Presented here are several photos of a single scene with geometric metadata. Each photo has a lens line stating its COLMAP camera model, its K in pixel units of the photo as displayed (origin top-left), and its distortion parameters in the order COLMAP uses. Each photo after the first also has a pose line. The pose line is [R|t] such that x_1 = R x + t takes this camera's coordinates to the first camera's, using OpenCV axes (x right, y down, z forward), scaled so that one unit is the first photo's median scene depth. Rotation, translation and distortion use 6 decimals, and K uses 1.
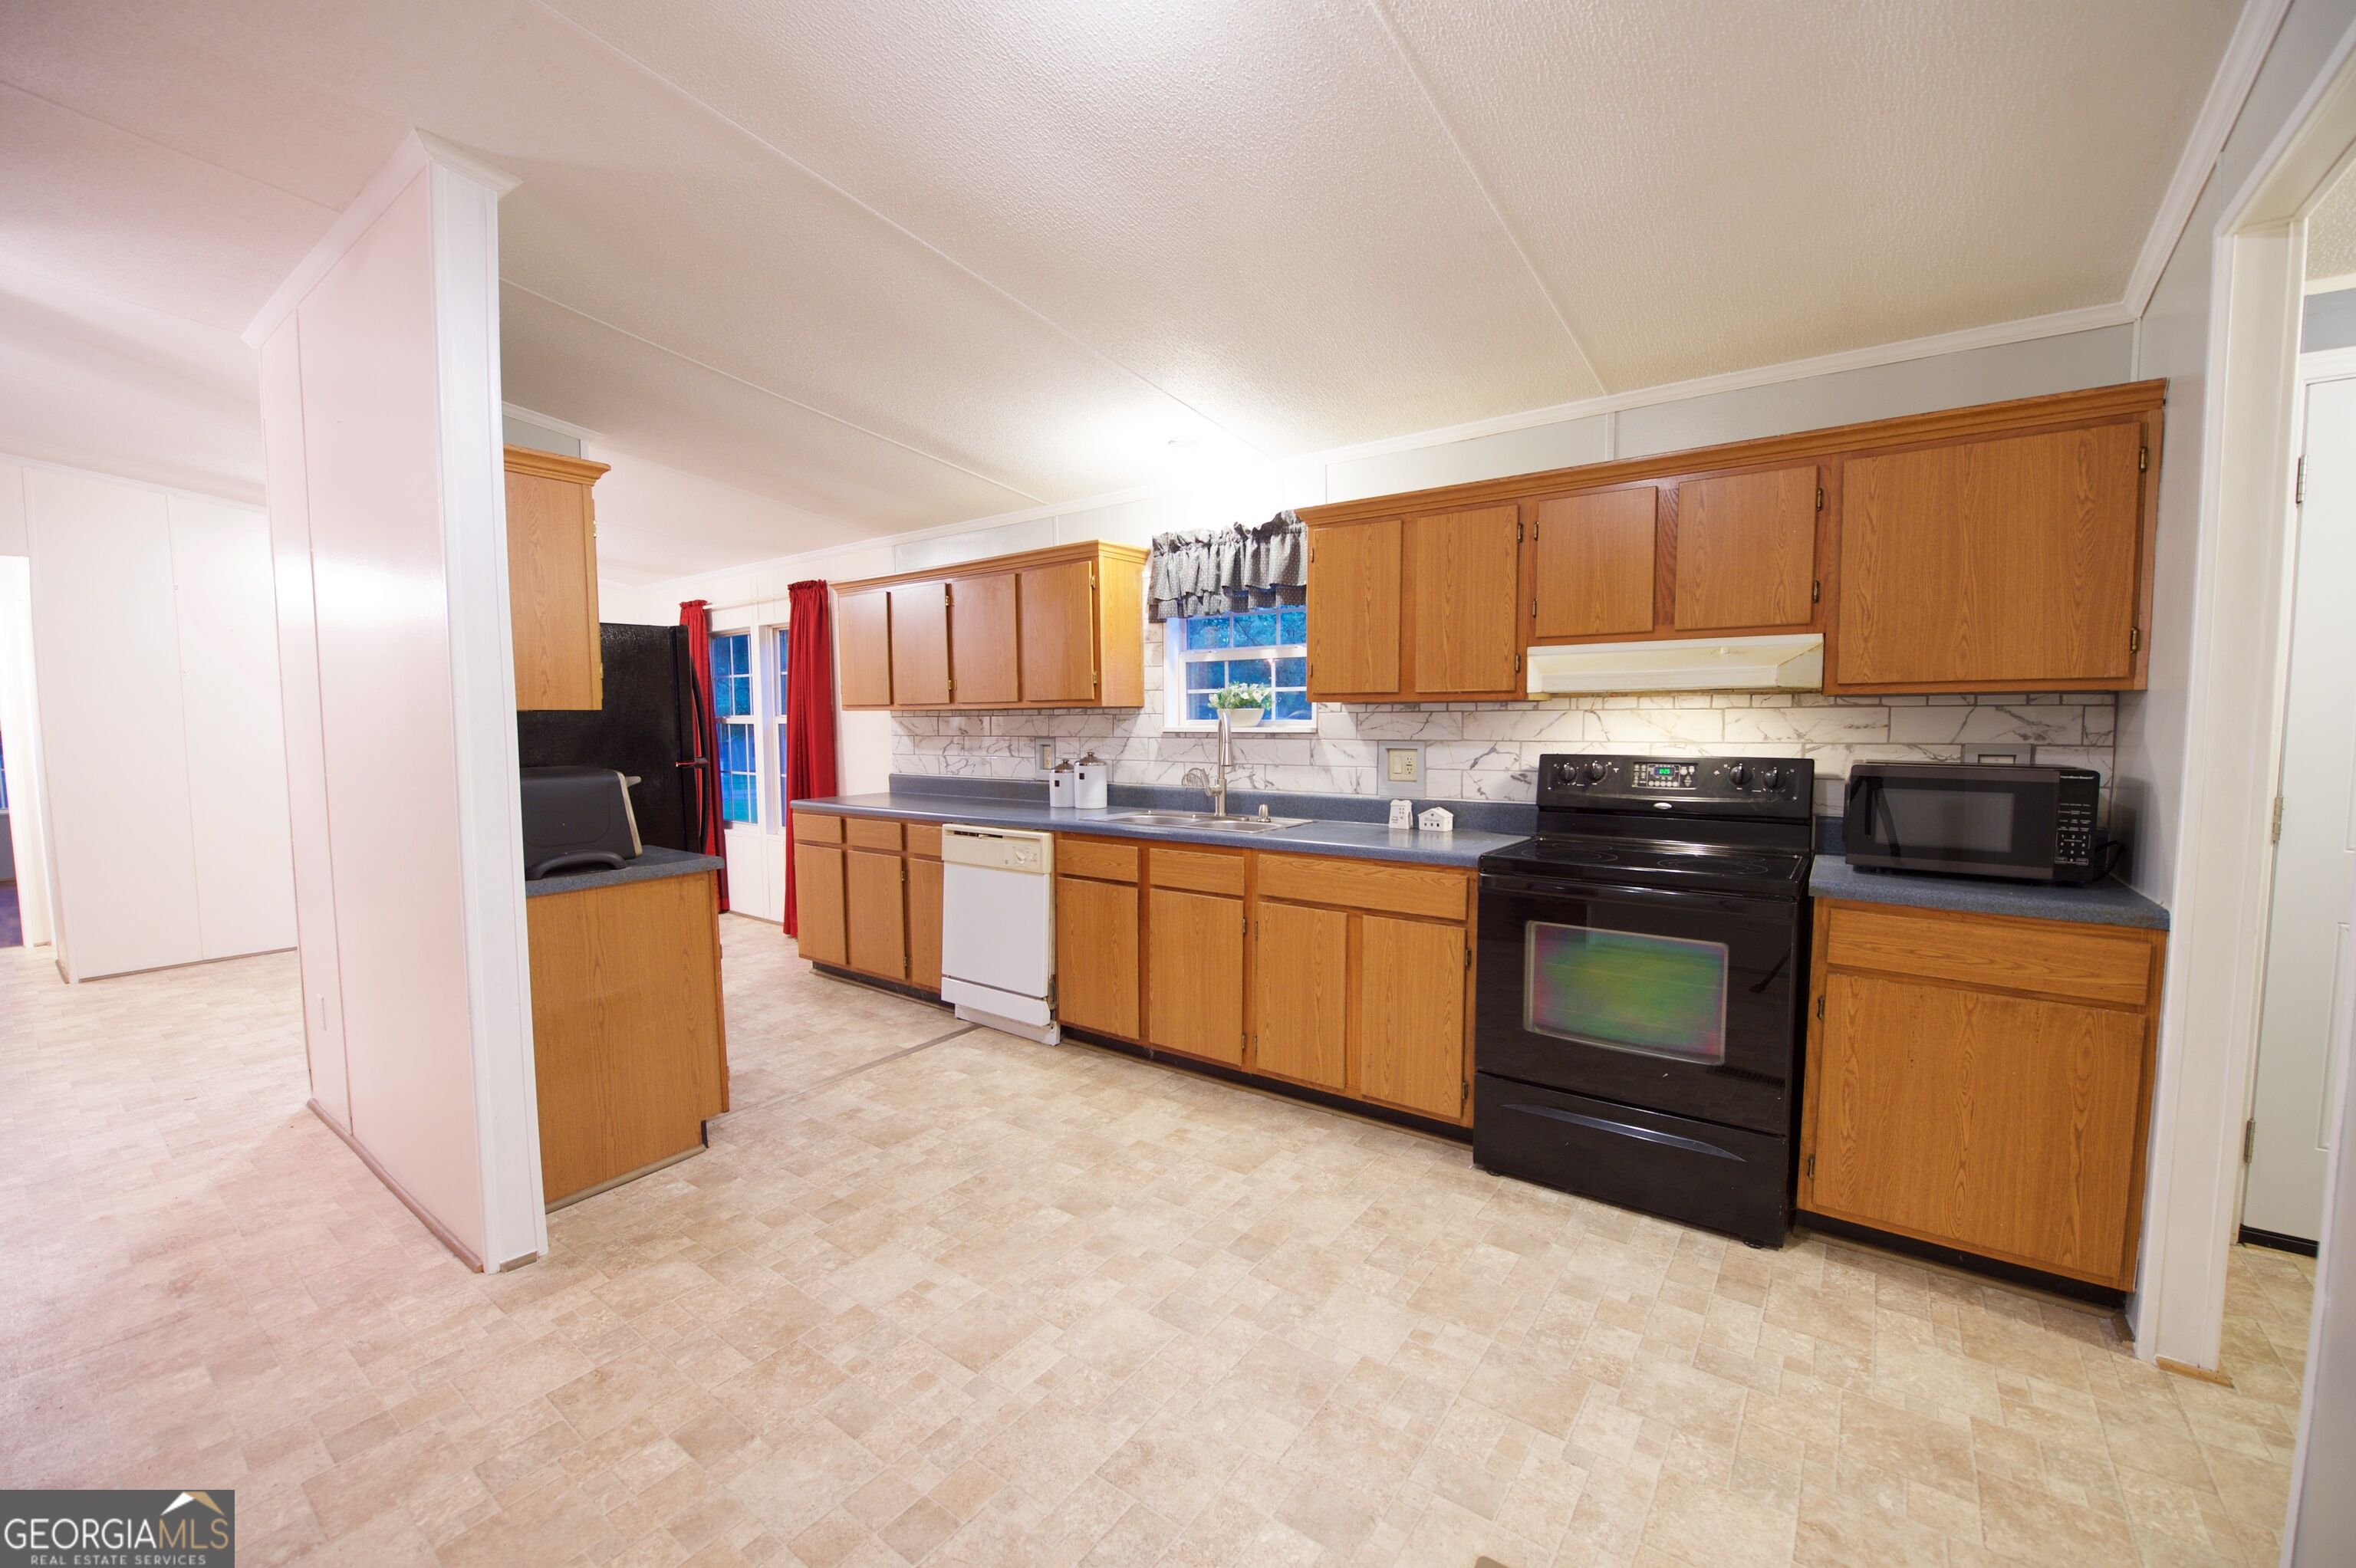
lens RADIAL K [[946.2, 0, 1176.1], [0, 946.2, 786.6], [0, 0, 1]] dist [-0.022133, -0.000624]
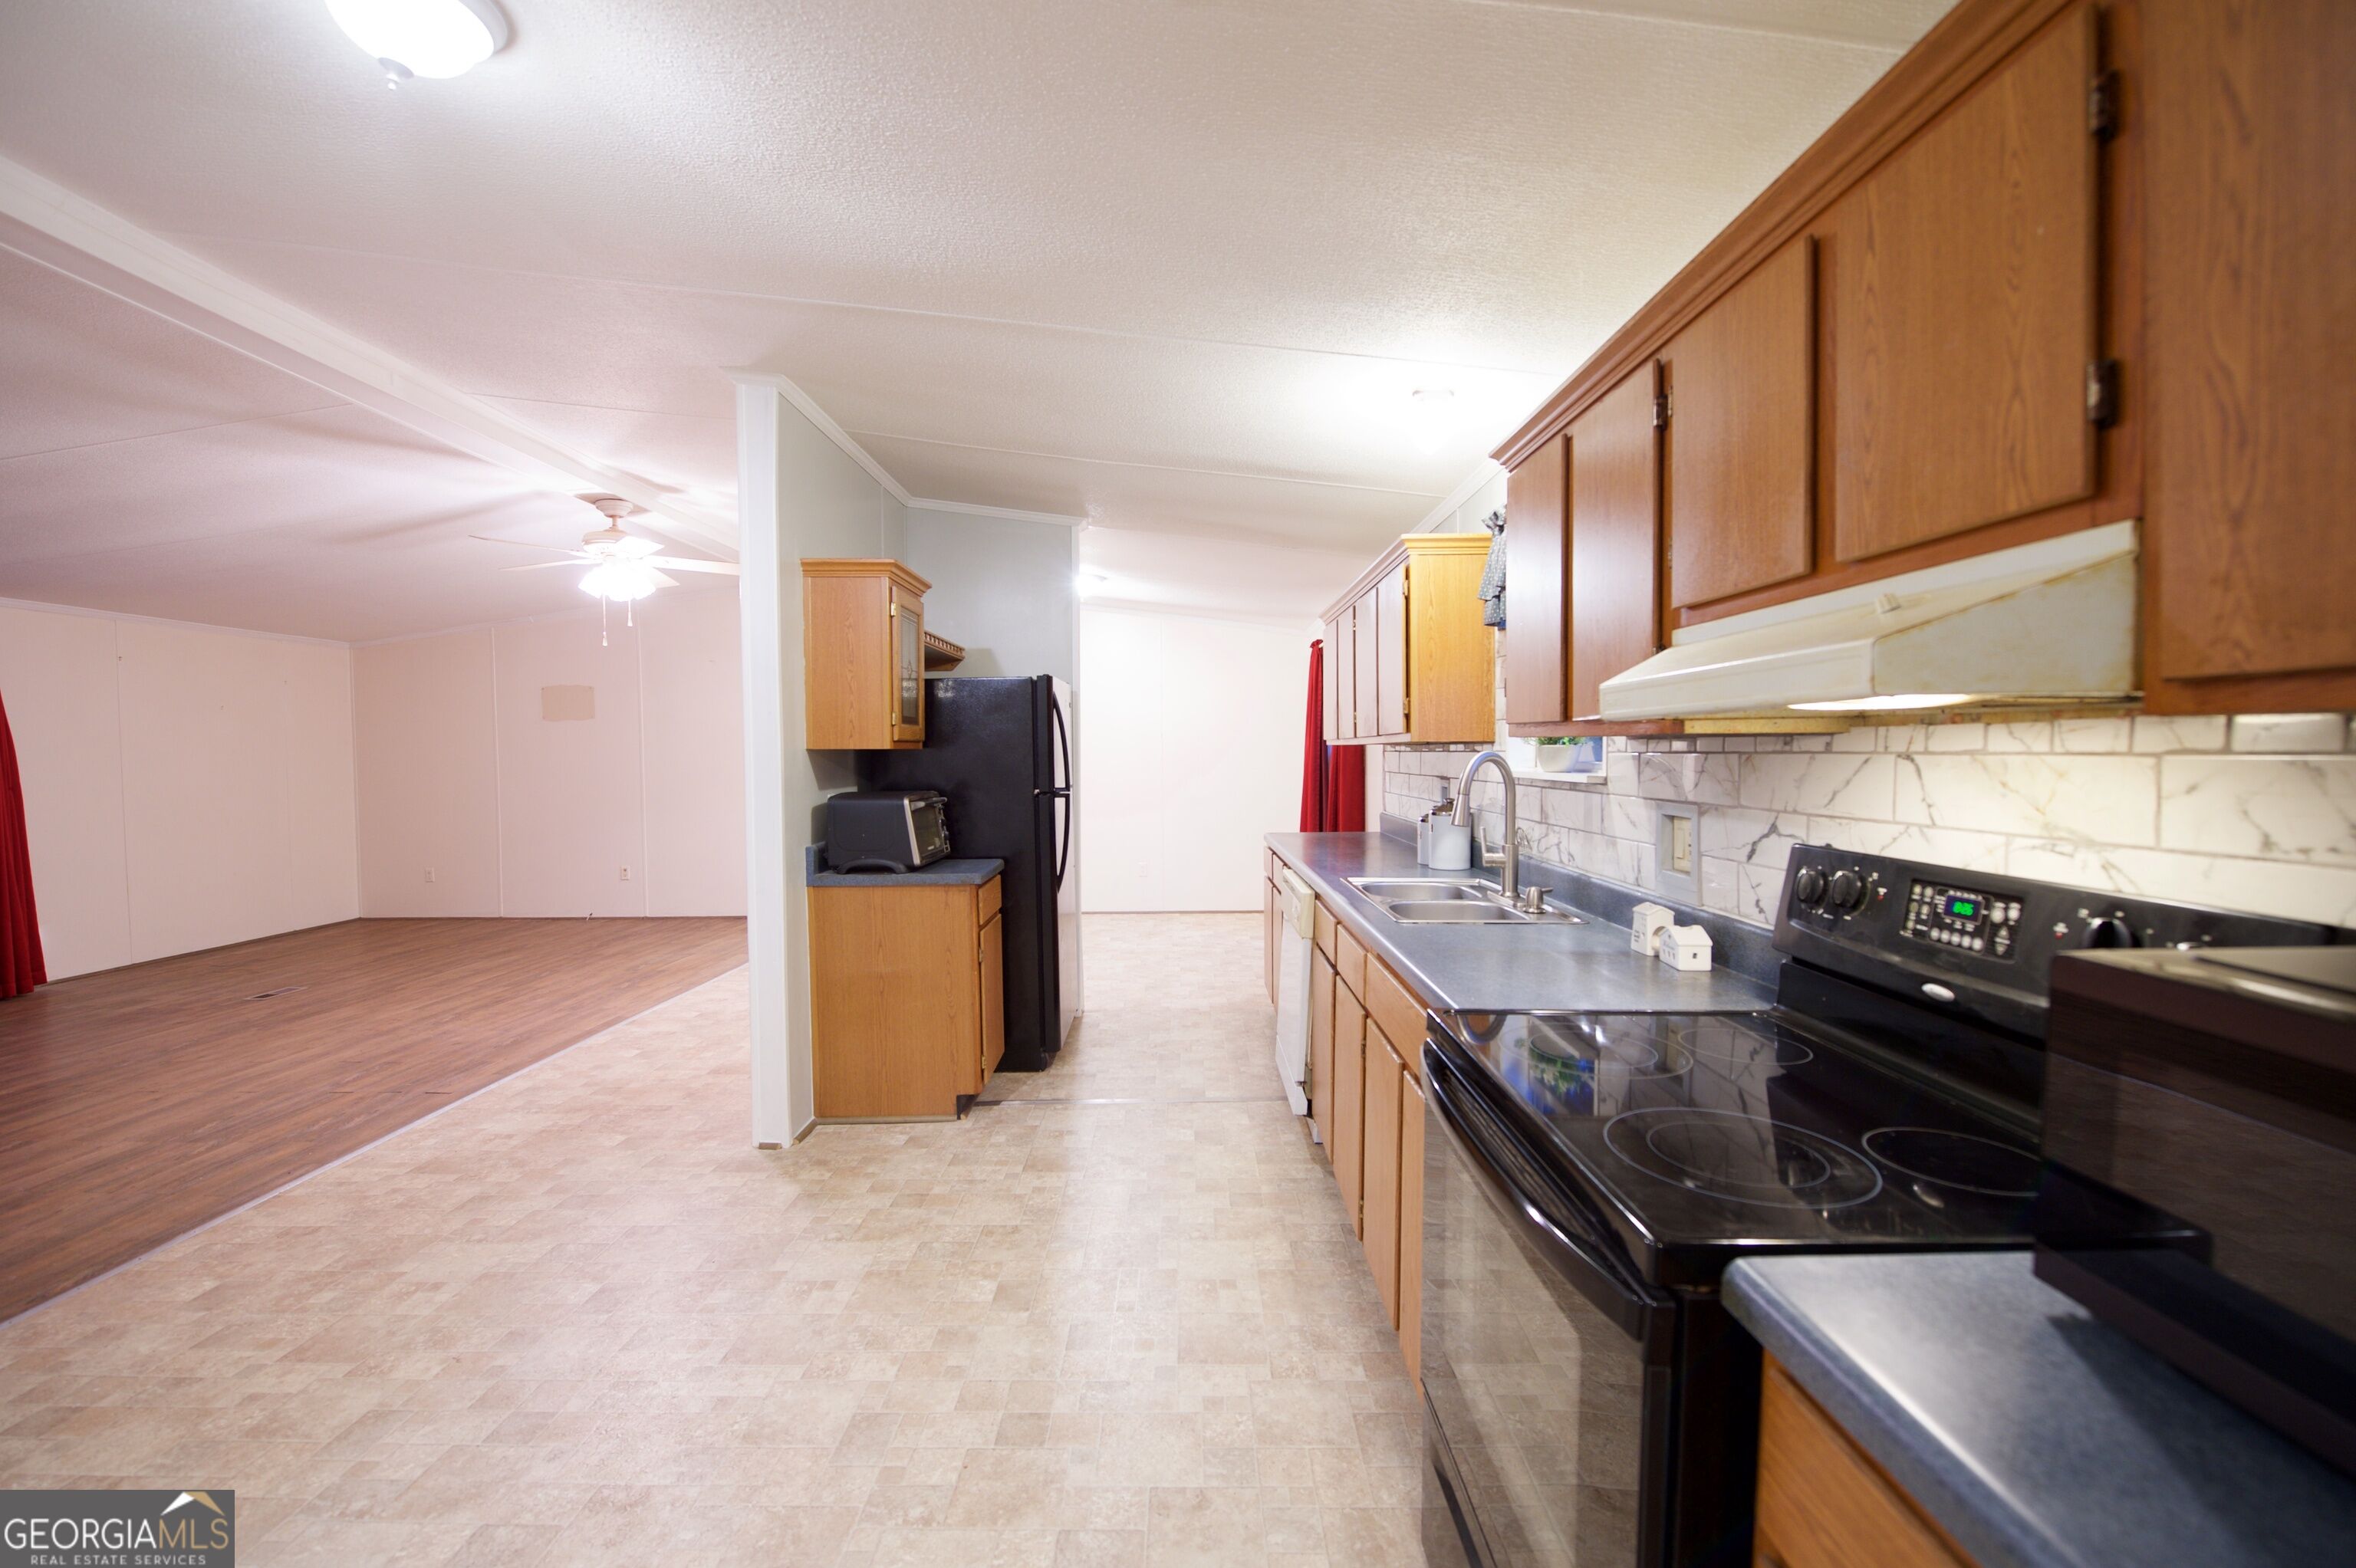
lens RADIAL K [[986.2, 0, 1179.1], [0, 986.2, 777.3], [0, 0, 1]] dist [-0.017477, -0.000246]
pose [[0.588365, 0.026569, -0.808159, 0.696112], [-0.058012, 0.998271, -0.009416, -0.051595], [0.806512, 0.052423, 0.588890, 0.507780]]
